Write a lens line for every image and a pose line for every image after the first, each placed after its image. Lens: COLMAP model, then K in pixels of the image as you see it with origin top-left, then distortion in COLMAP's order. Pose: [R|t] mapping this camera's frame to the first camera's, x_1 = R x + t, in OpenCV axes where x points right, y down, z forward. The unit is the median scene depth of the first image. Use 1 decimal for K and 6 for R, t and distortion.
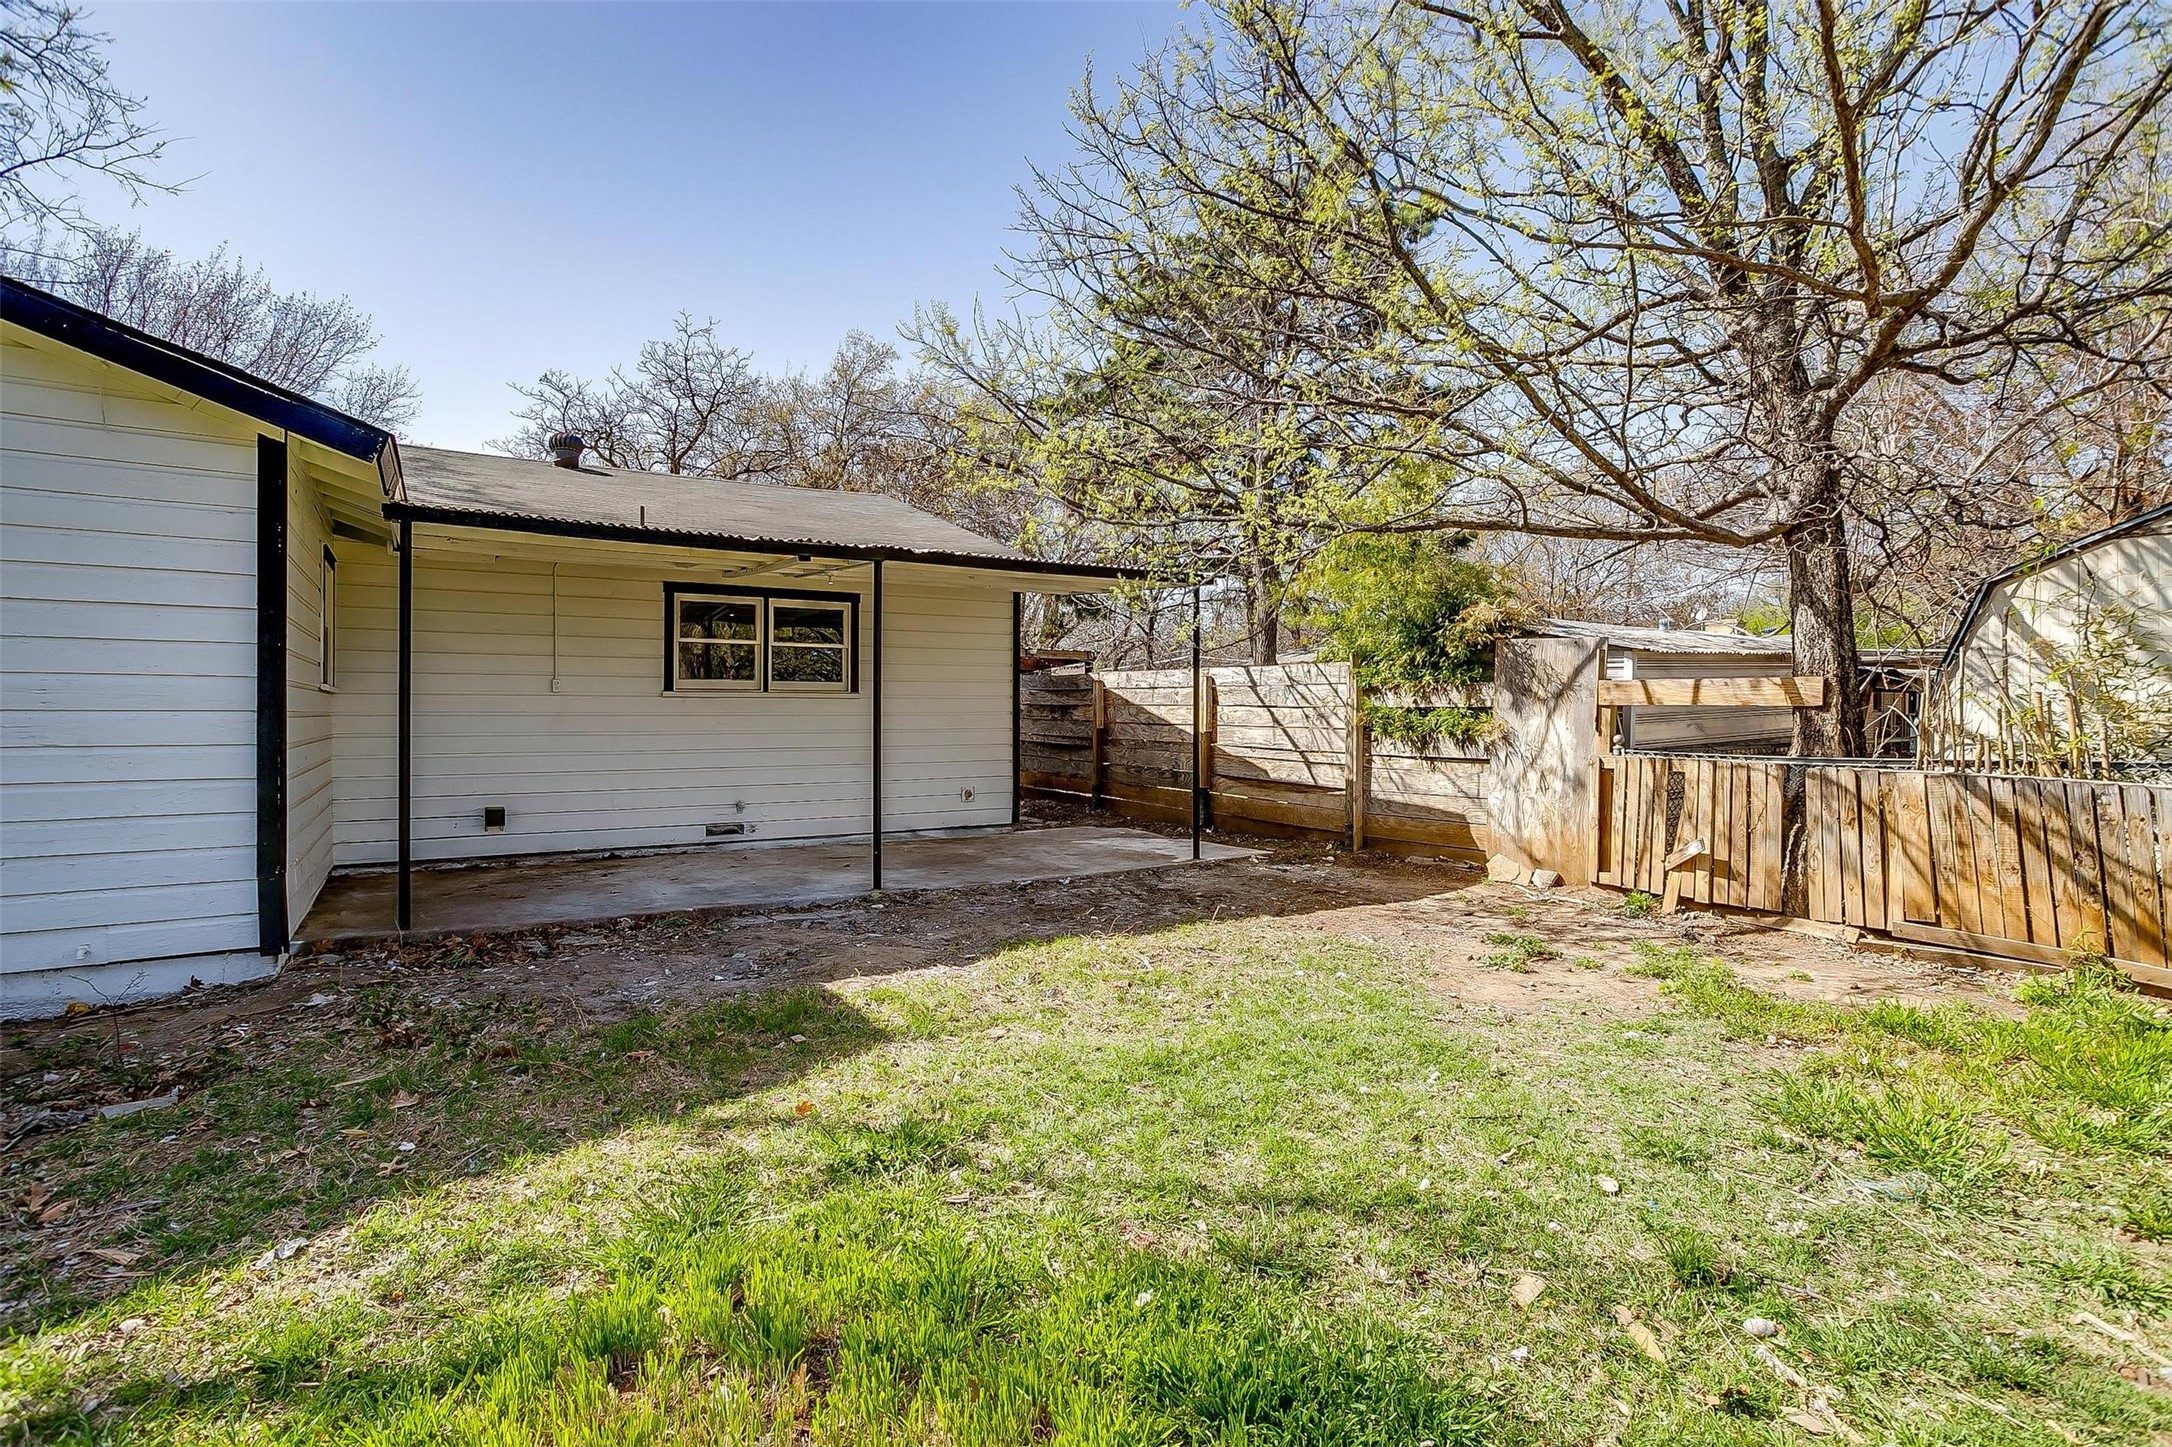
lens RADIAL K [[1043.4, 0, 1088.3], [0, 1043.4, 722.9], [0, 0, 1]] dist [-0.031032, 0.014907]
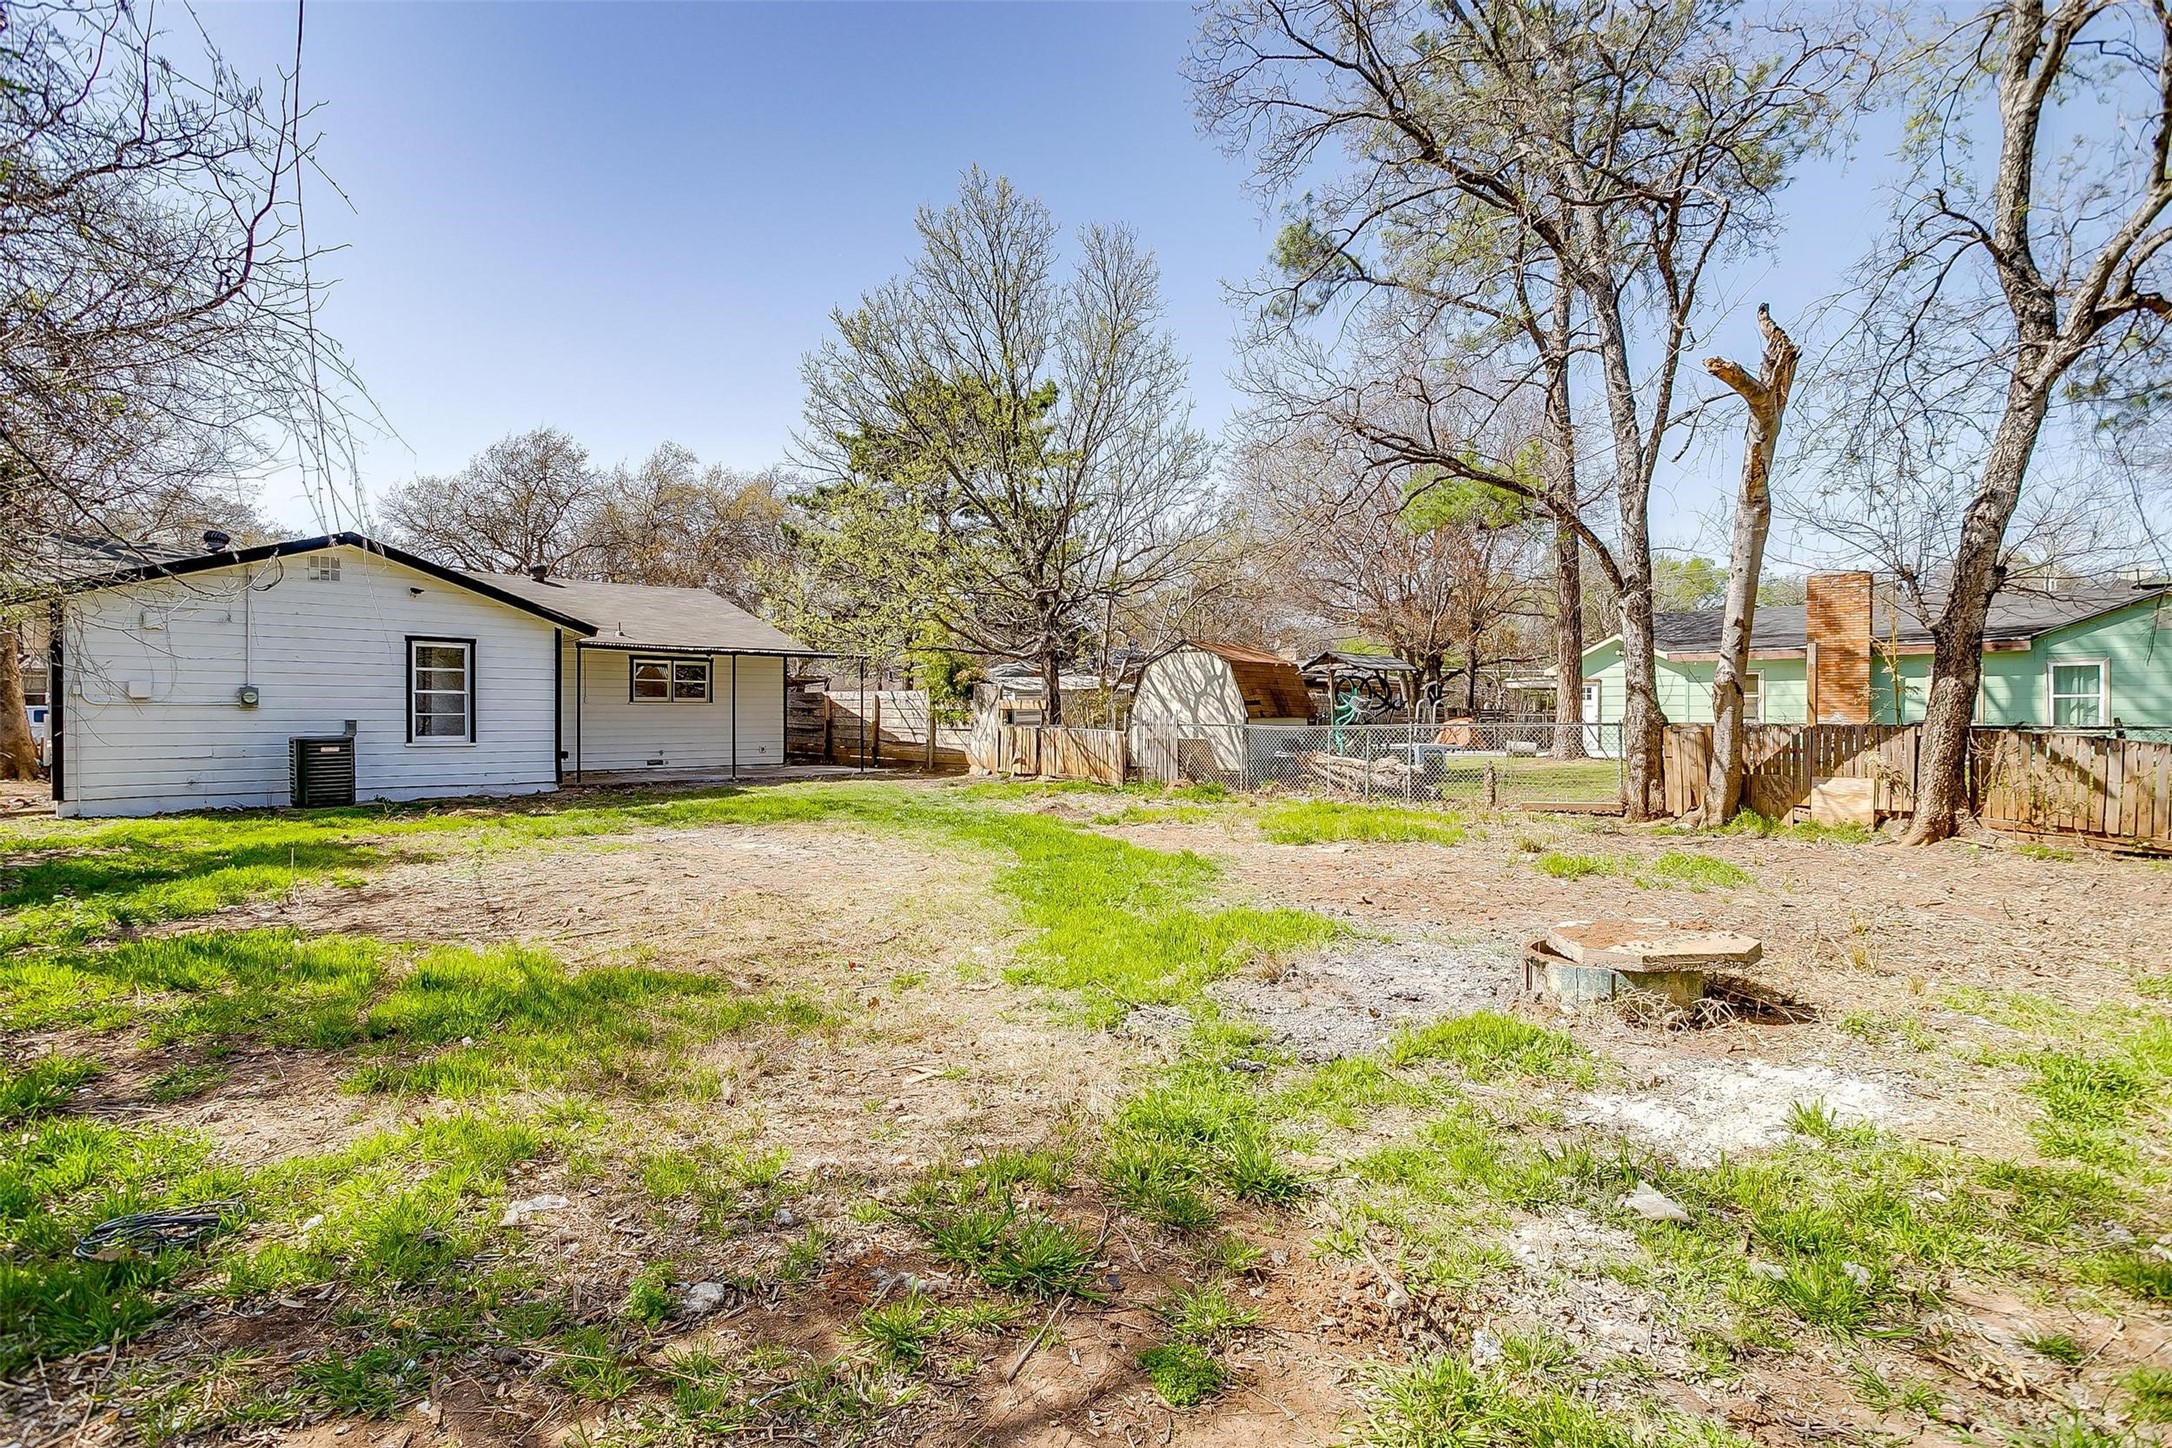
lens RADIAL K [[1043.4, 0, 1074.2], [0, 1043.4, 721.8], [0, 0, 1]] dist [-0.031032, 0.014907]
pose [[0.978798, 0.001369, 0.204822, 0.092211], [-0.000605, 0.999993, -0.003793, 0.023003], [-0.204825, 0.003589, 0.978792, -1.491024]]
